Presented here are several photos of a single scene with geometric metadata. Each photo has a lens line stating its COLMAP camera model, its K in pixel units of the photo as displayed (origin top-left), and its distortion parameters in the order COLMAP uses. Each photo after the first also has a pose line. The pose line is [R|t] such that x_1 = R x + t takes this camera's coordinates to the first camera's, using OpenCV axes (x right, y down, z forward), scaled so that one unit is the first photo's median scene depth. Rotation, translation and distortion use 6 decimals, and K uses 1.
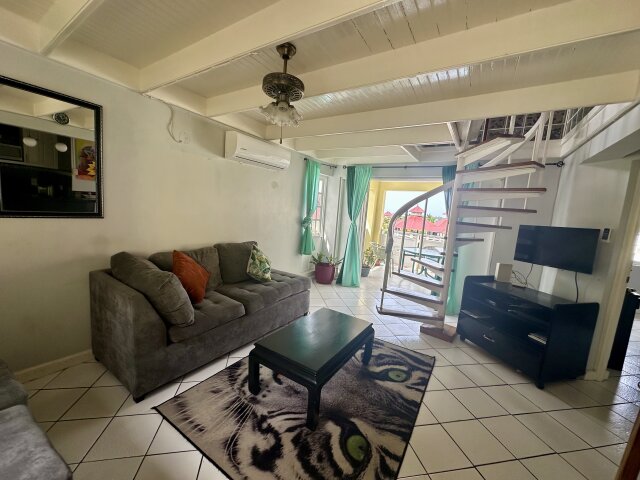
lens RADIAL K [[257.7, 0, 313.9], [0, 257.7, 240.6], [0, 0, 1]] dist [-0.013149, 0.000450]
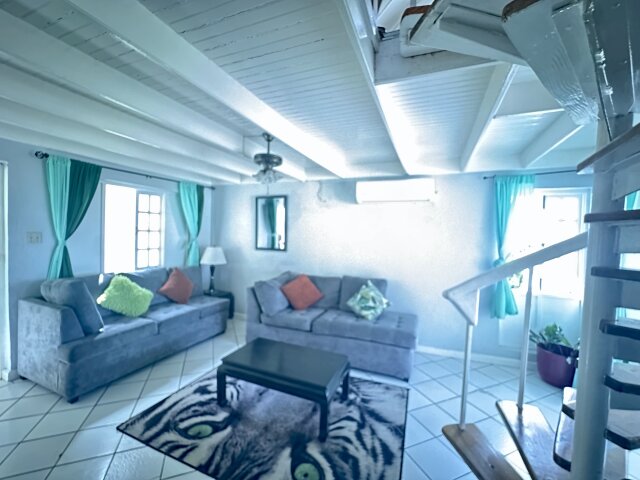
lens RADIAL K [[257.7, 0, 314.1], [0, 257.7, 240.5], [0, 0, 1]] dist [-0.013149, 0.000450]
pose [[0.195568, -0.049328, -0.979449, 1.345329], [-0.134879, 0.987890, -0.076685, -0.061240], [0.971370, 0.147105, 0.186547, 1.037409]]
